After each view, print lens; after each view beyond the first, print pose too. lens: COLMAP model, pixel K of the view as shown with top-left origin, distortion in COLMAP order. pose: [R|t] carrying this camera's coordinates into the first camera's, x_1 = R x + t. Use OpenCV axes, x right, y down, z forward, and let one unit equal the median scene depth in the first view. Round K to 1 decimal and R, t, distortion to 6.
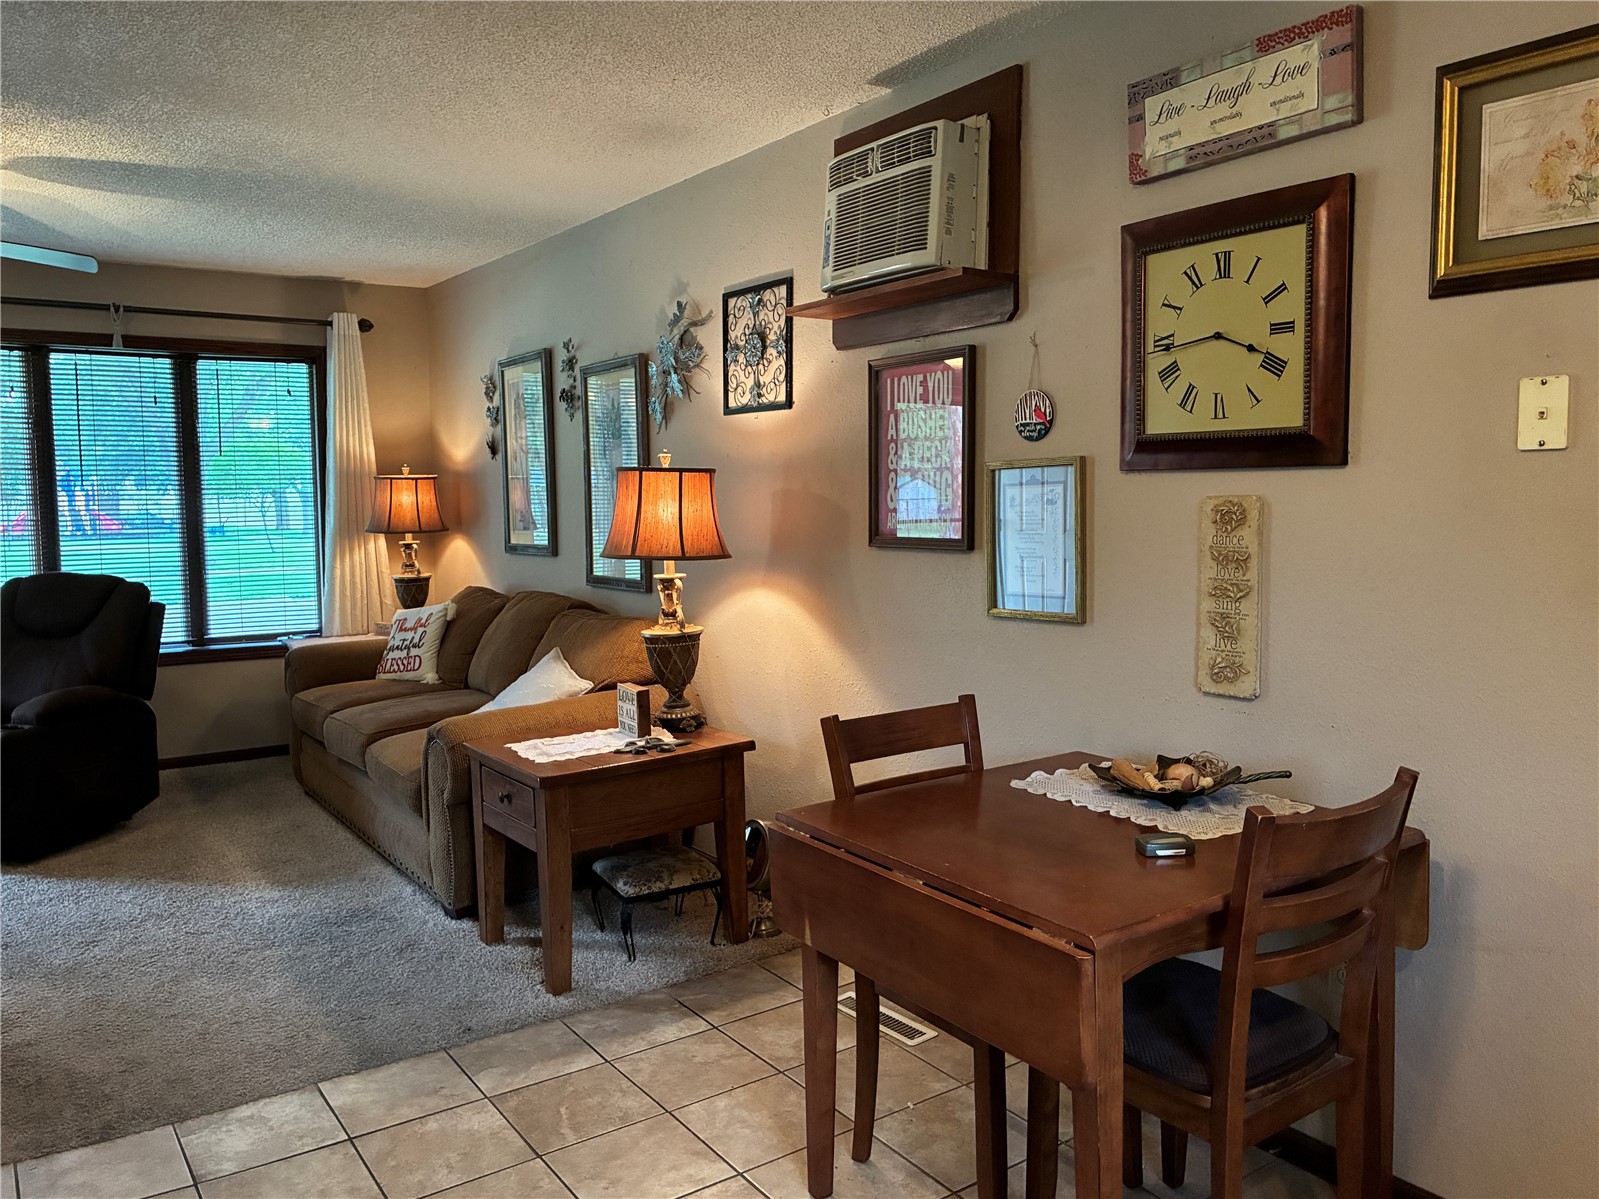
lens RADIAL K [[1253.6, 0, 812.1], [0, 1253.6, 593.3], [0, 0, 1]] dist [0.046557, -0.054512]
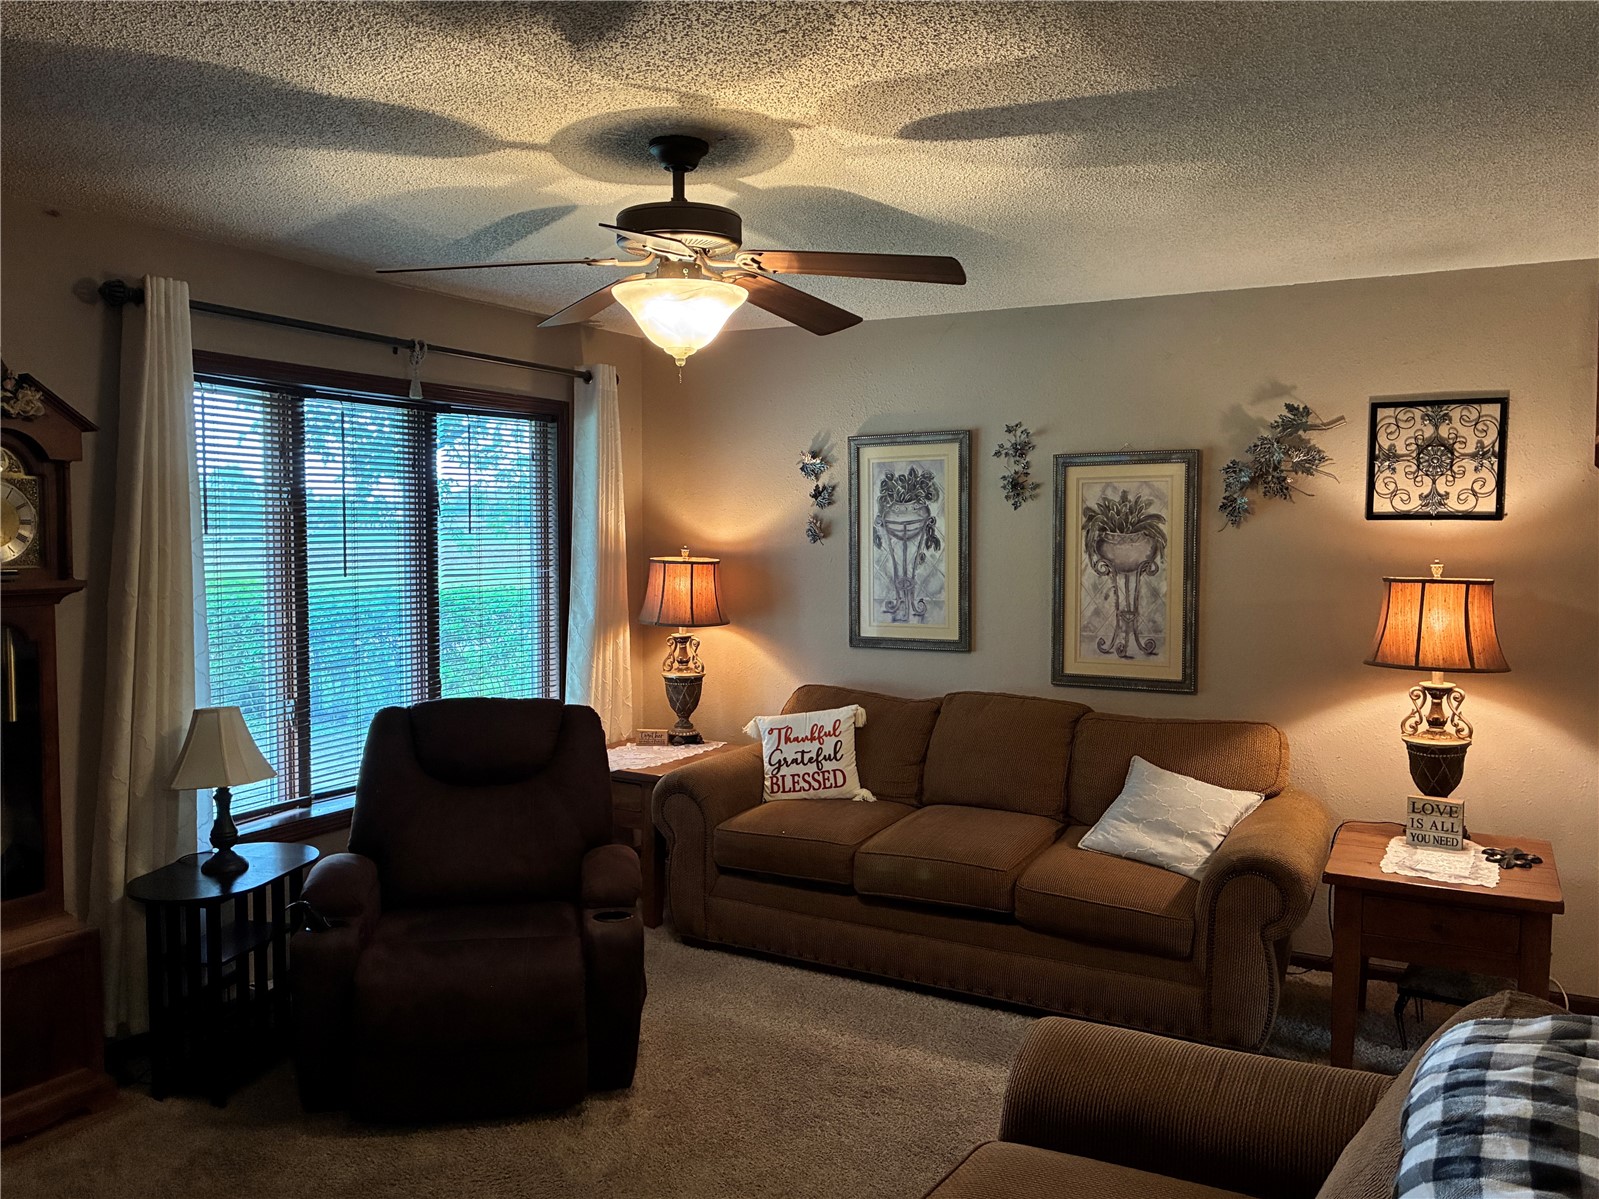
lens RADIAL K [[1253.6, 0, 793.3], [0, 1253.6, 591.4], [0, 0, 1]] dist [0.046557, -0.054512]
pose [[0.895876, -0.010157, 0.444188, -1.049271], [0.024046, 0.999382, -0.025644, -0.076836], [-0.443653, 0.033654, 0.895566, 0.323996]]
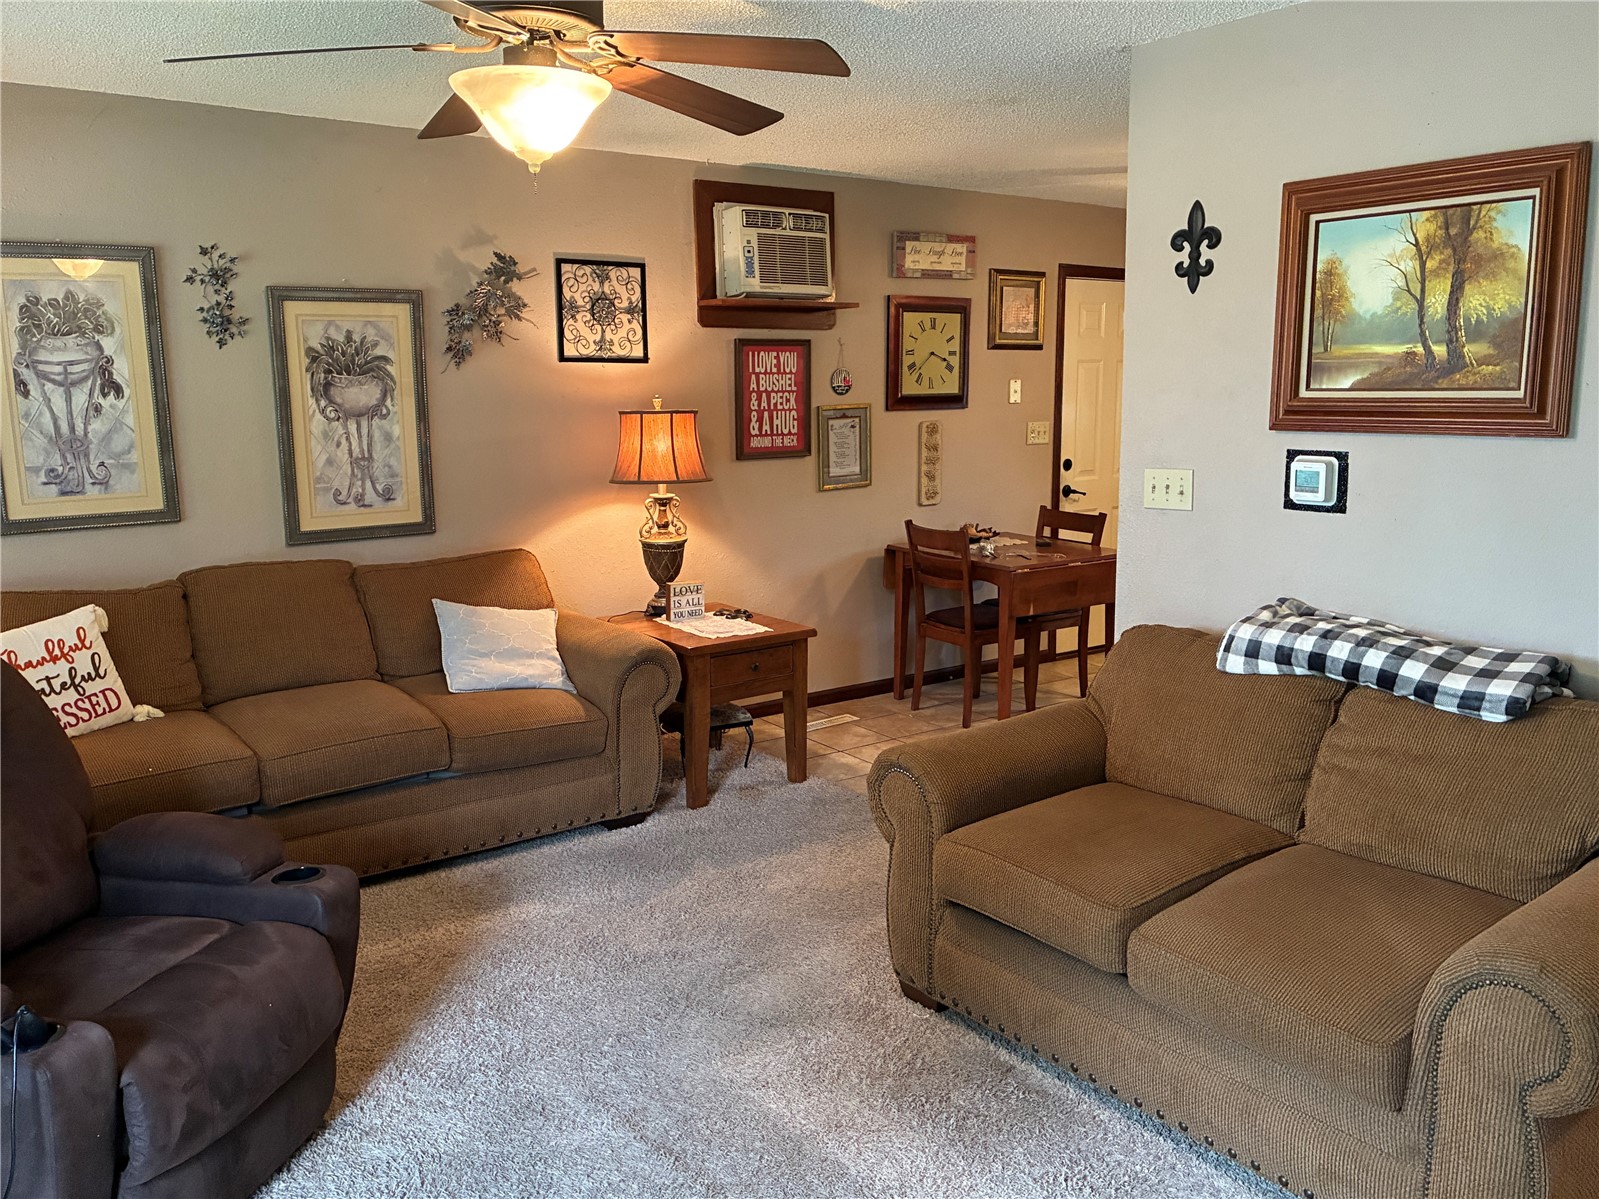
lens RADIAL K [[1253.6, 0, 794.6], [0, 1253.6, 607.0], [0, 0, 1]] dist [0.046557, -0.054512]
pose [[-0.039672, -0.176261, 0.983544, -1.424863], [0.082975, 0.980338, 0.179034, -0.122828], [-0.995762, 0.088713, -0.024267, 0.924282]]
